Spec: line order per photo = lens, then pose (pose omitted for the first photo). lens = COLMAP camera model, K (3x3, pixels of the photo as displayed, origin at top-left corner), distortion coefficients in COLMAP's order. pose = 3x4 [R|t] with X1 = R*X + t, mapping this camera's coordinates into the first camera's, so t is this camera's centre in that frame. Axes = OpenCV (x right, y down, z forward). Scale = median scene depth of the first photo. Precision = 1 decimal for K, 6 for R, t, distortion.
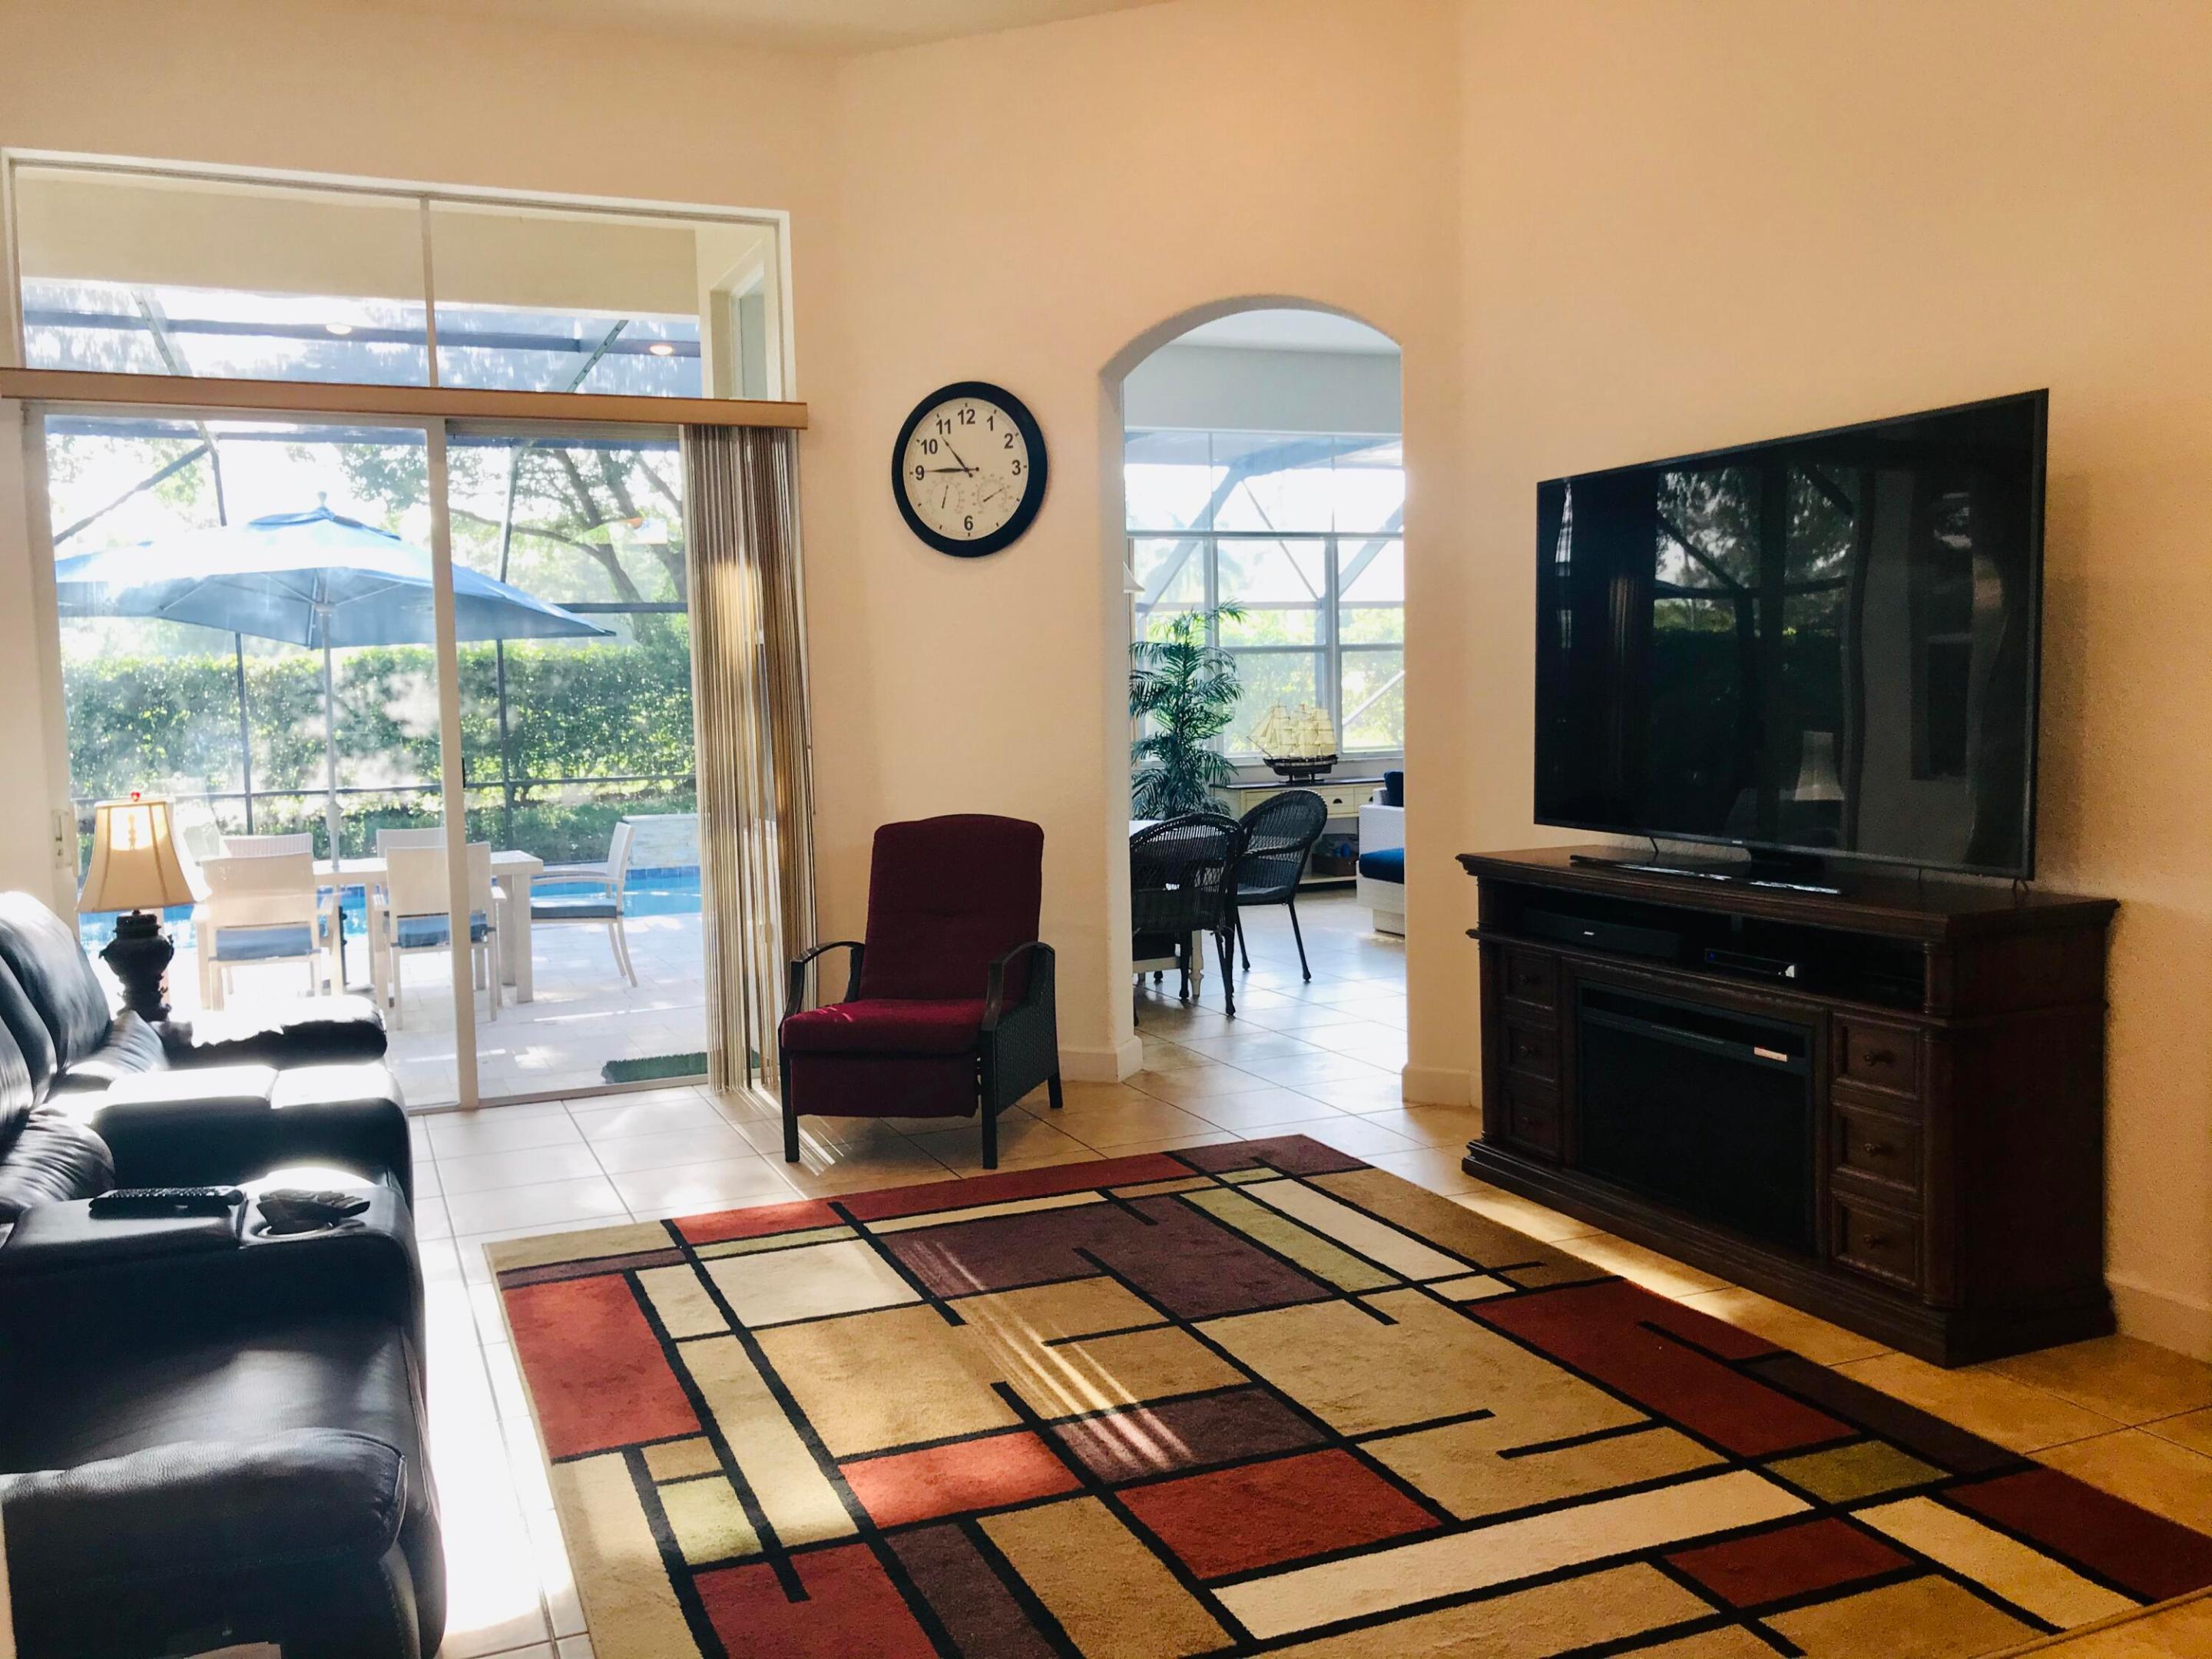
lens RADIAL K [[1799.5, 0, 1106.0], [0, 1799.5, 829.5], [0, 0, 1]] dist [0.000472, 0.001406]
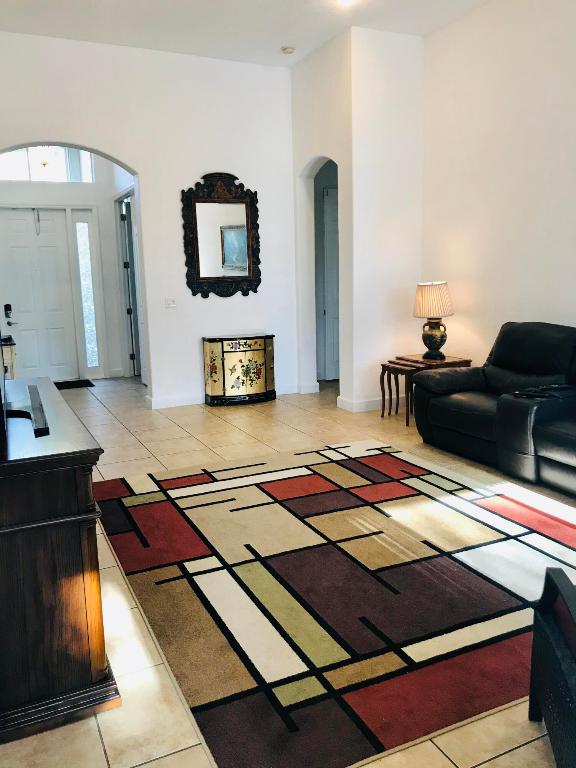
lens RADIAL K [[629.9, 0, 276.5], [0, 629.9, 383.4], [0, 0, 1]] dist [0.072883, 0.000269]
pose [[-0.998414, 0.053852, -0.016405, 0.110522], [0.048018, 0.966753, 0.251165, -0.144083], [0.029386, 0.249979, -0.967805, 1.650852]]
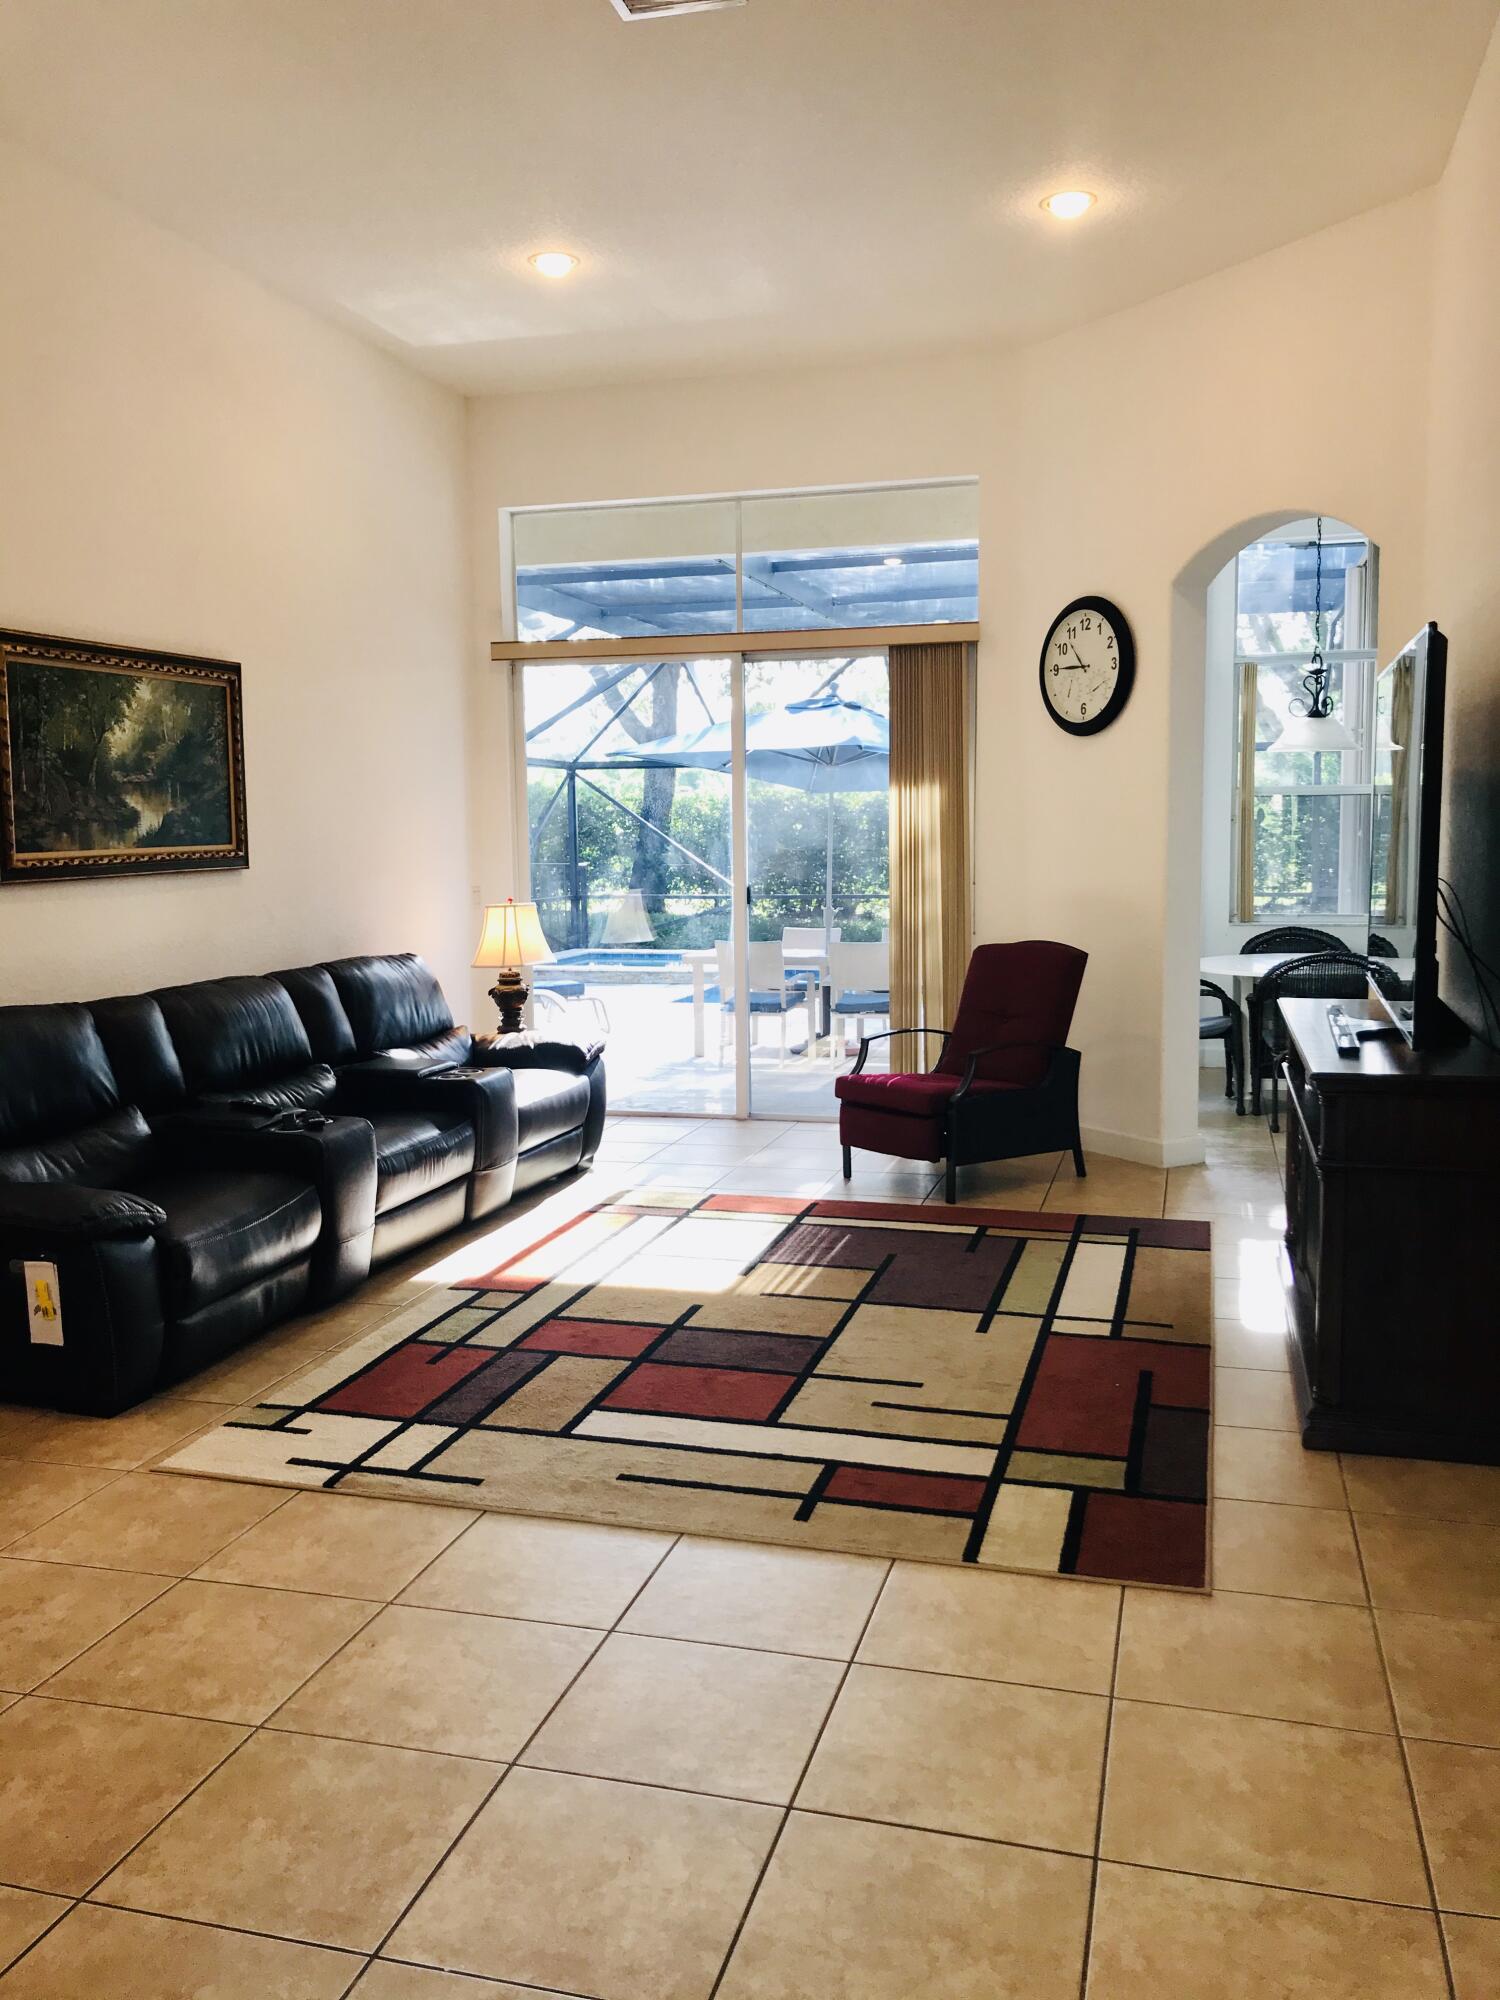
lens RADIAL K [[1627.1, 0, 750.0], [0, 1627.1, 1000.0], [0, 0, 1]] dist [0.000472, 0.001406]
pose [[0.779573, 0.078967, -0.621313, 0.705967], [-0.052633, 0.996771, 0.060647, -0.036908], [0.624096, -0.014577, 0.781212, -0.057187]]
